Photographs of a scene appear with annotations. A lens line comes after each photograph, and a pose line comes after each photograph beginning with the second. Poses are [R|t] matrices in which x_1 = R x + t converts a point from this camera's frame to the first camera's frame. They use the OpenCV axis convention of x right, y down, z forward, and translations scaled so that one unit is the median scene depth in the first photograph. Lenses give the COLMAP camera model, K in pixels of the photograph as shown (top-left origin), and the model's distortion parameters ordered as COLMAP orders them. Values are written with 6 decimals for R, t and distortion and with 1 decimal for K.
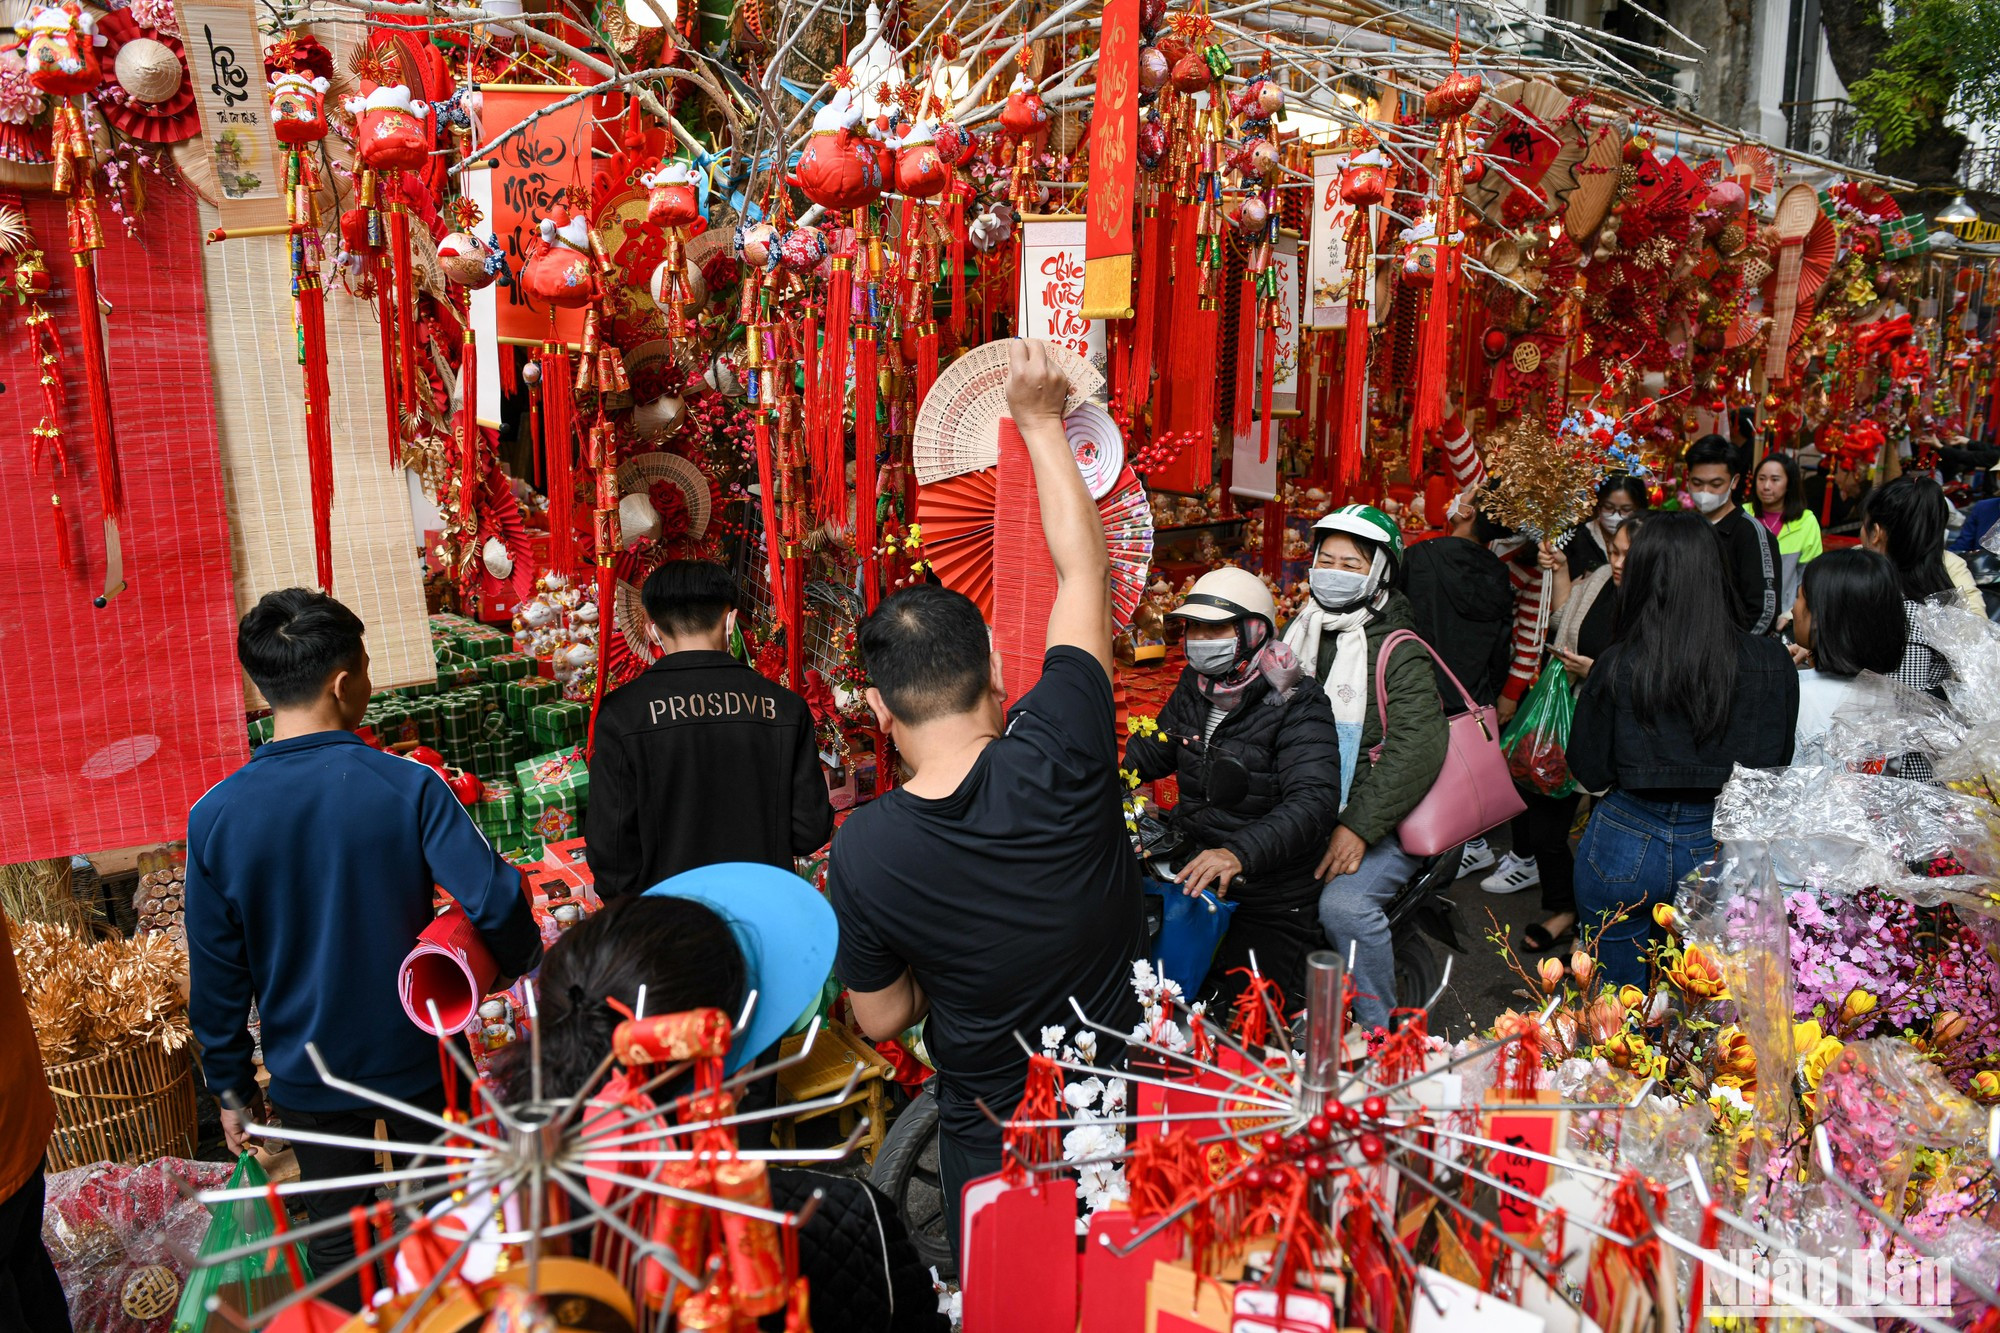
lens RADIAL K [[1462.0, 0, 1000.0], [0, 1462.0, 666.5], [0, 0, 1]] dist [-0.046182, -0.002705]
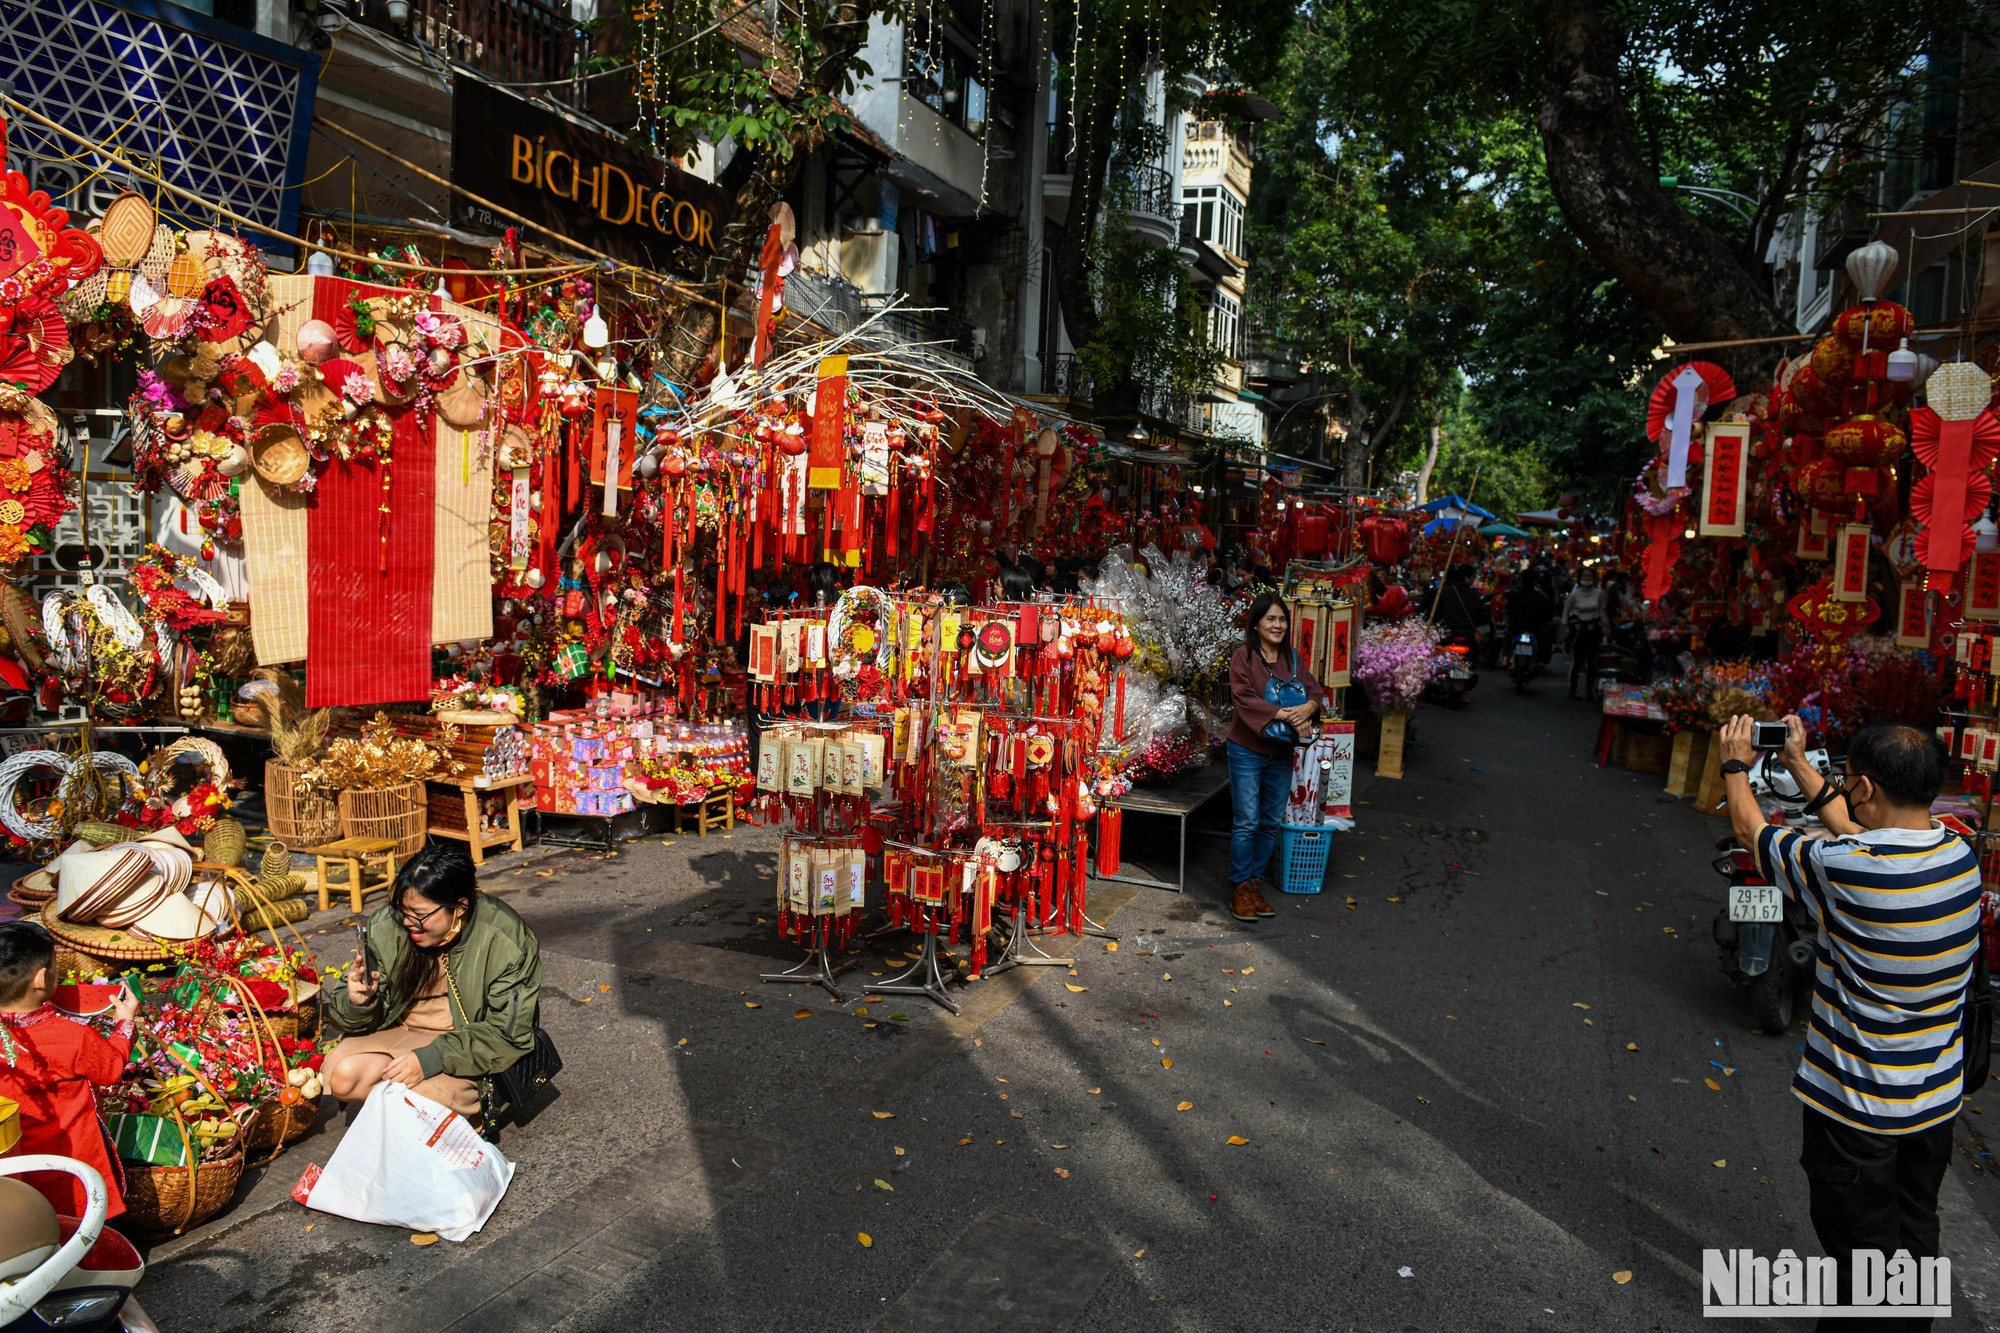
lens RADIAL K [[1462.0, 0, 1000.0], [0, 1462.0, 666.5], [0, 0, 1]] dist [-0.046182, -0.002705]
pose [[0.894768, 0.004566, 0.446509, -0.337024], [0.038515, 0.995432, -0.087359, 0.136122], [-0.444868, 0.095363, 0.890504, -0.617678]]
